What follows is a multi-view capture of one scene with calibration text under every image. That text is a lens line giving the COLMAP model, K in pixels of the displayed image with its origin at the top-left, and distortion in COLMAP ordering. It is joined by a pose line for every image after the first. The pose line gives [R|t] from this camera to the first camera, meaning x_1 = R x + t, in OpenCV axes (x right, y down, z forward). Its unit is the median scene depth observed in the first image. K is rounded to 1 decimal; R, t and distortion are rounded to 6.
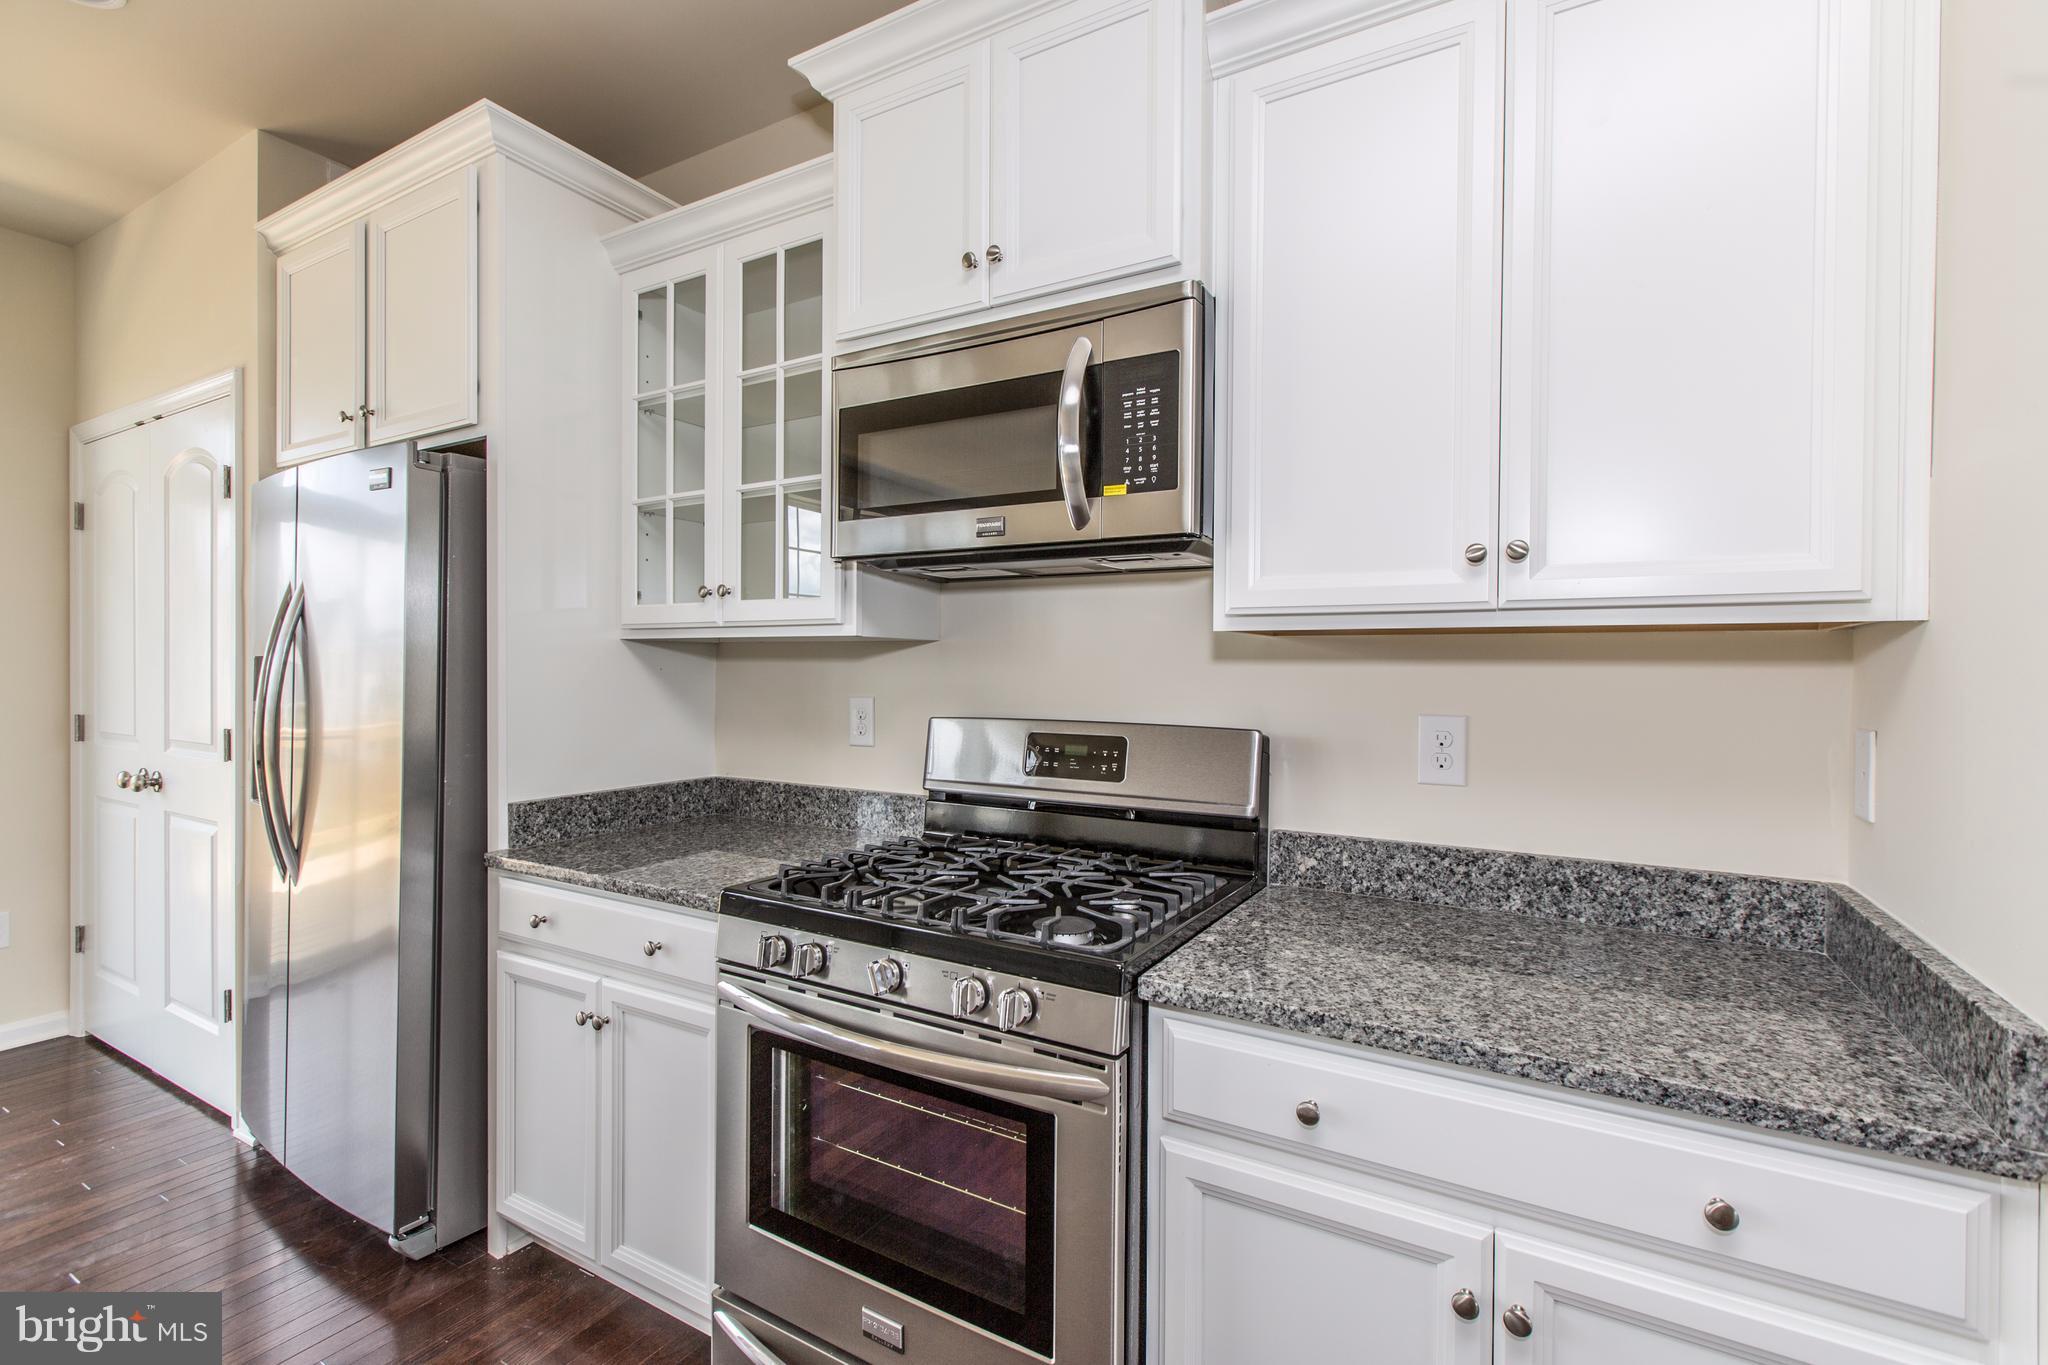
lens RADIAL K [[913.2, 0, 1040.3], [0, 913.2, 672.7], [0, 0, 1]] dist [0.002986, -0.000873]
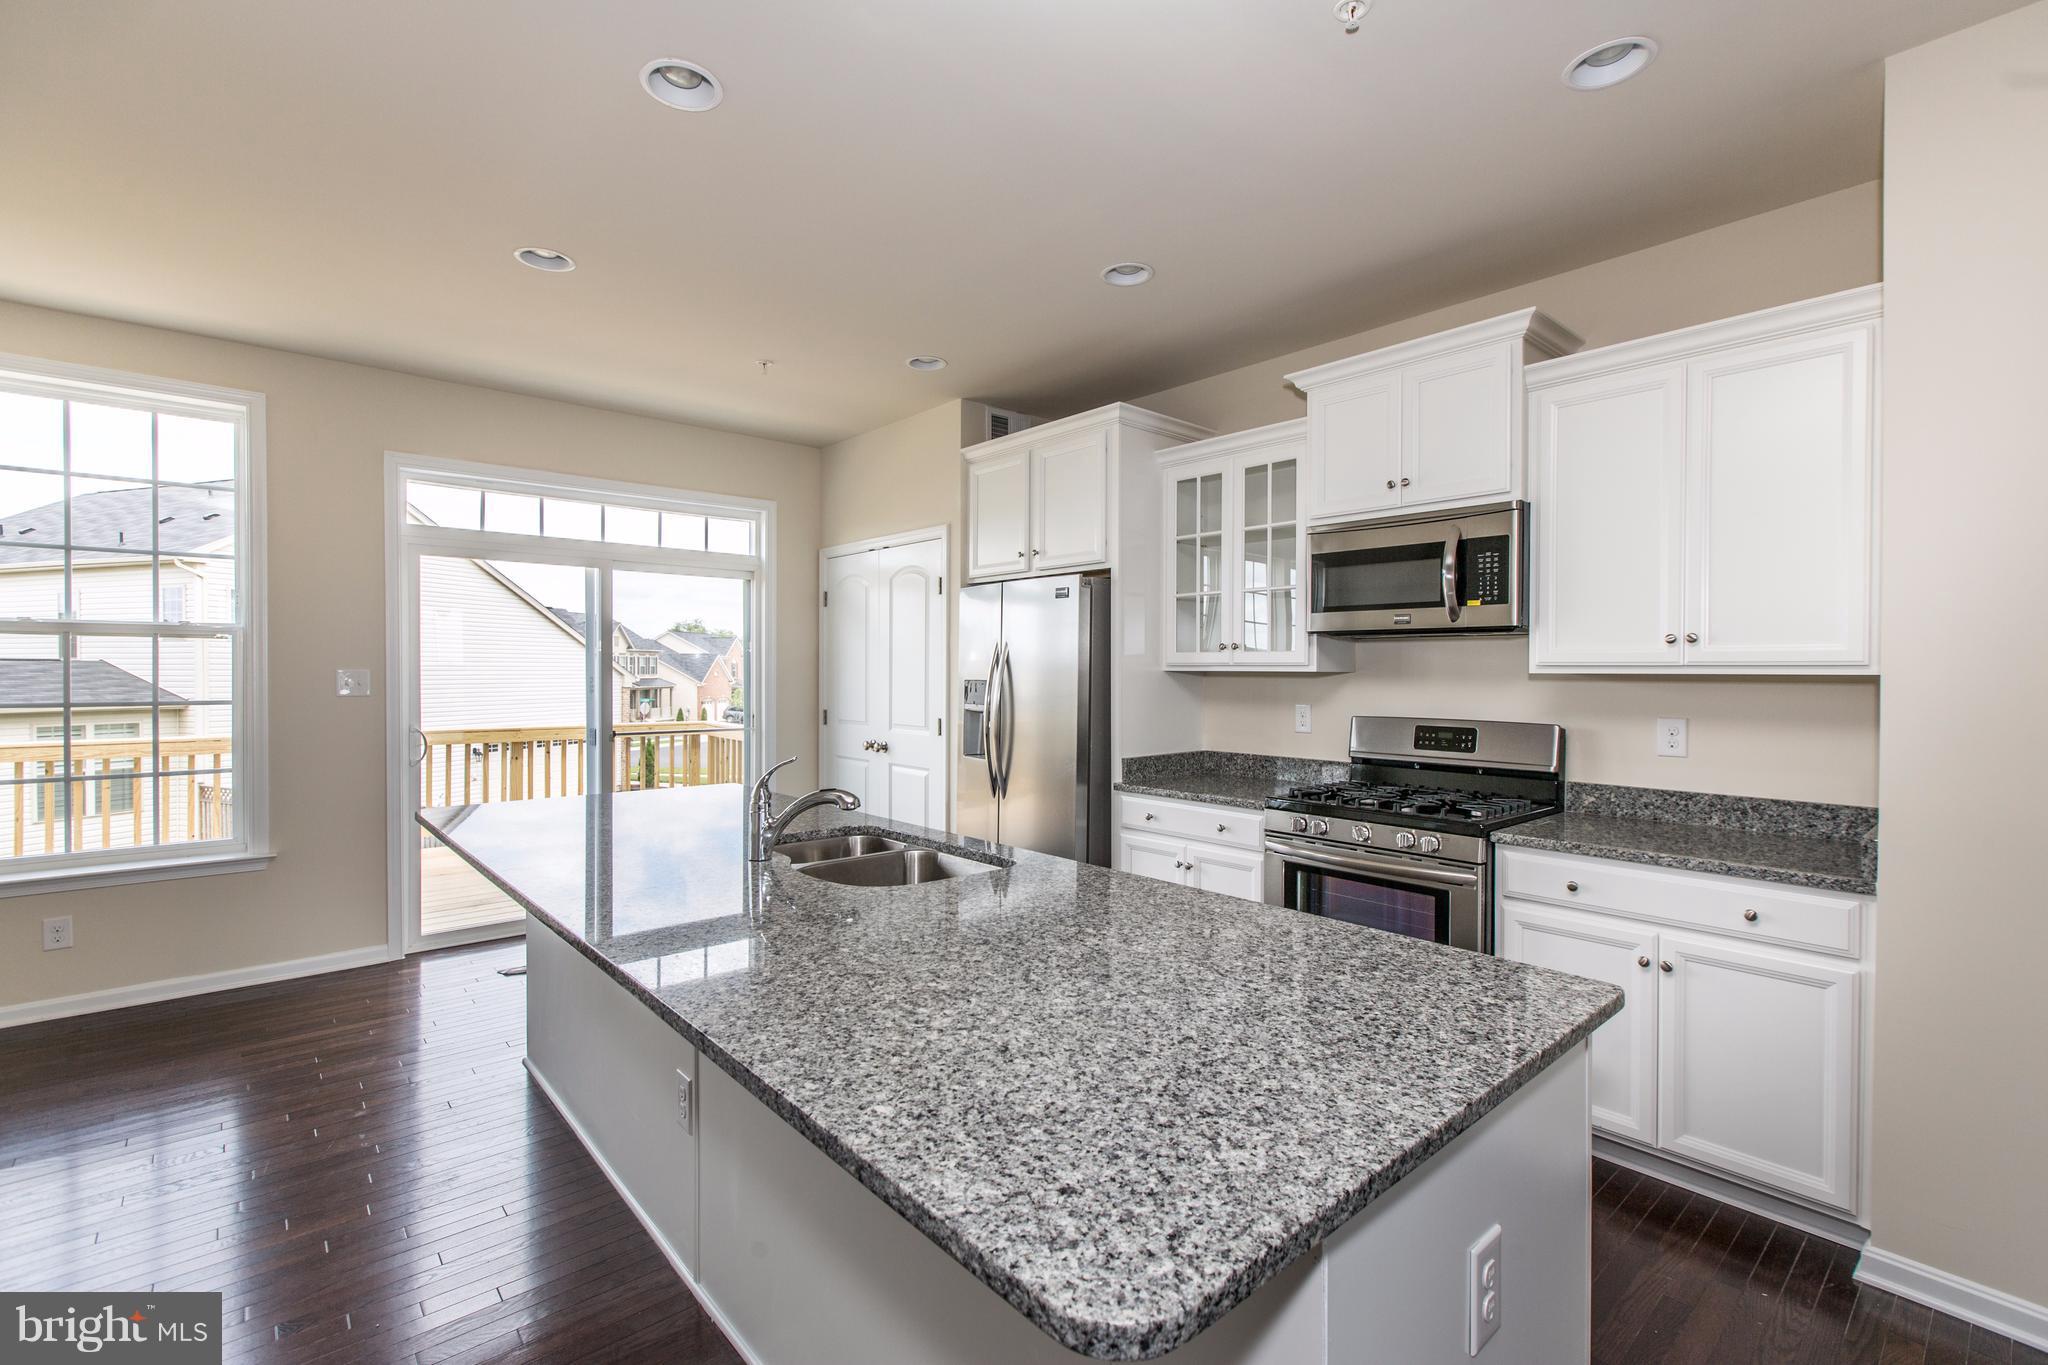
lens RADIAL K [[913.2, 0, 1038.7], [0, 913.2, 675.8], [0, 0, 1]] dist [0.002986, -0.000873]
pose [[0.948667, -0.001469, -0.316274, -0.170273], [0.001463, 0.999999, -0.000255, -0.037006], [0.316274, -0.000221, 0.948668, -1.075401]]
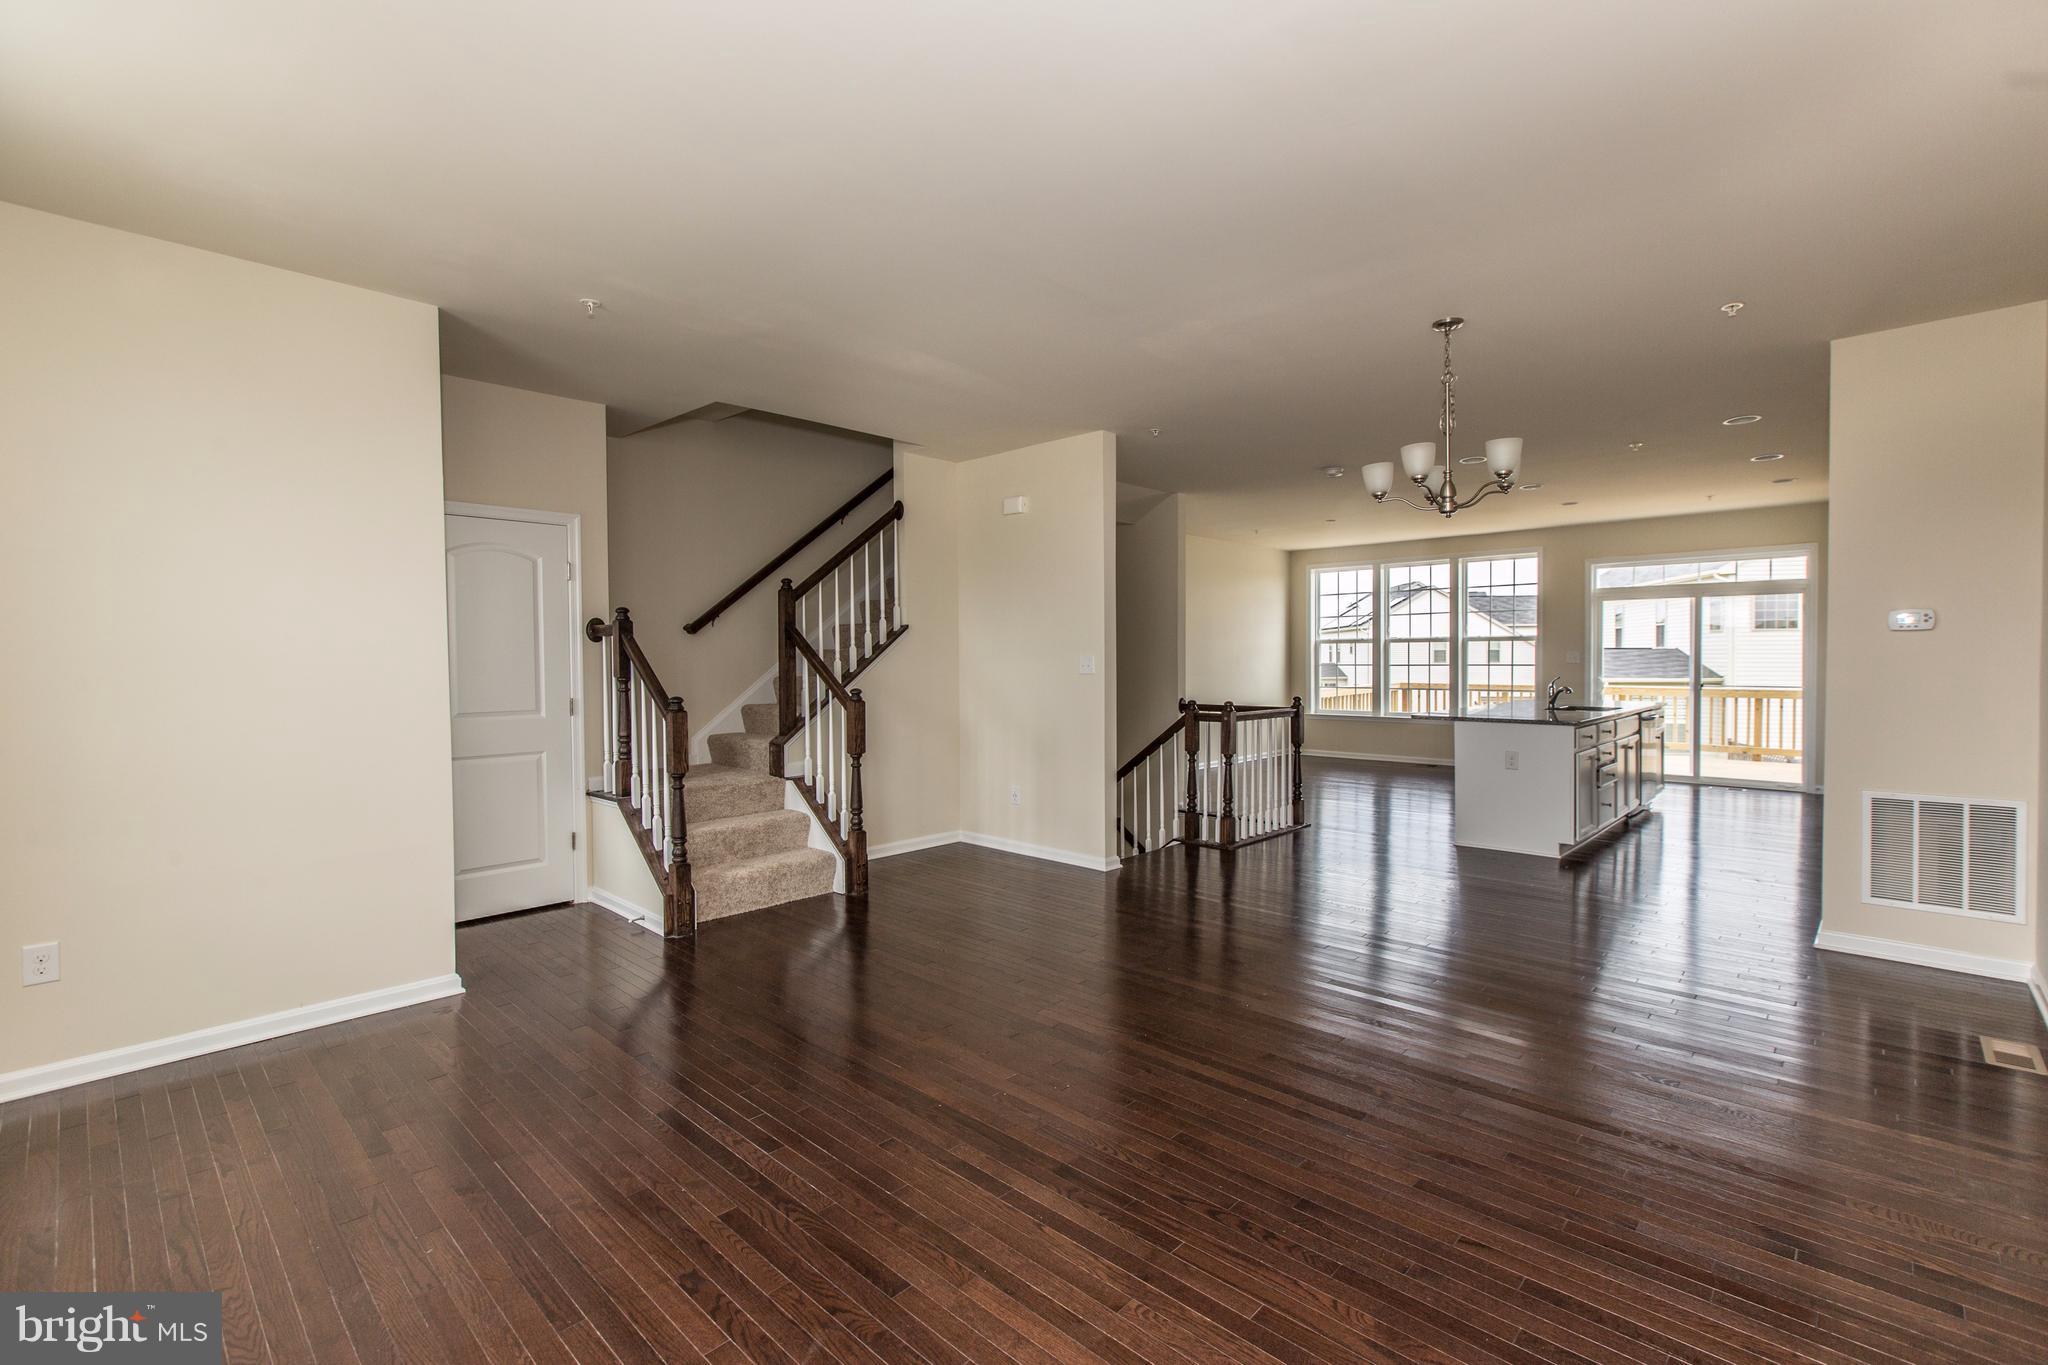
lens RADIAL K [[913.2, 0, 1038.0], [0, 913.2, 678.7], [0, 0, 1]] dist [0.002986, -0.000873]
pose [[-0.234068, 0.019086, -0.972033, 3.984853], [-0.001669, 0.999798, 0.020033, 0.005026], [0.972219, 0.006312, -0.233989, -1.318205]]
